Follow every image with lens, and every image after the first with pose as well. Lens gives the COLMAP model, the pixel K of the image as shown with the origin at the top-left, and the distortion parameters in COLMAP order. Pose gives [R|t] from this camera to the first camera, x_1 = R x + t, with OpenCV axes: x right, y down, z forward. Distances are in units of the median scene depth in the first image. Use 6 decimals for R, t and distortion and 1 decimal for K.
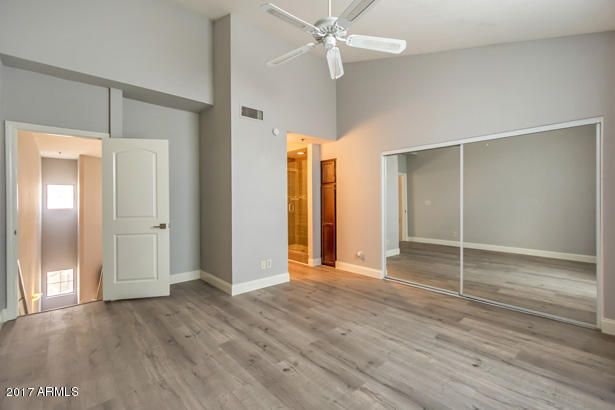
lens RADIAL K [[276.1, 0, 308.6], [0, 276.1, 200.1], [0, 0, 1]] dist [0.000545, -0.000052]
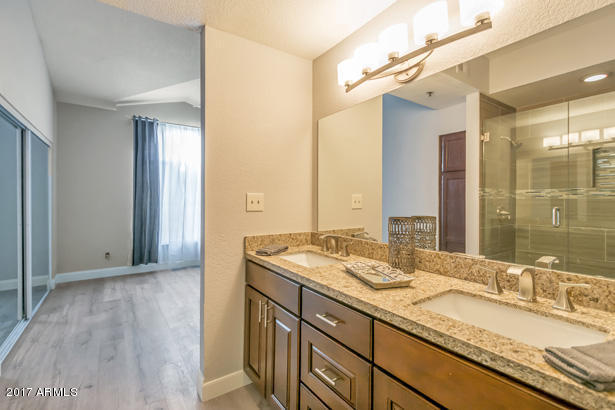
lens RADIAL K [[276.1, 0, 308.6], [0, 276.1, 200.1], [0, 0, 1]] dist [0.000545, -0.000052]
pose [[-0.993577, 0.002853, 0.113126, -0.423899], [0.003255, 0.999989, 0.003367, -0.007514], [-0.113115, 0.003713, -0.993575, 2.016873]]
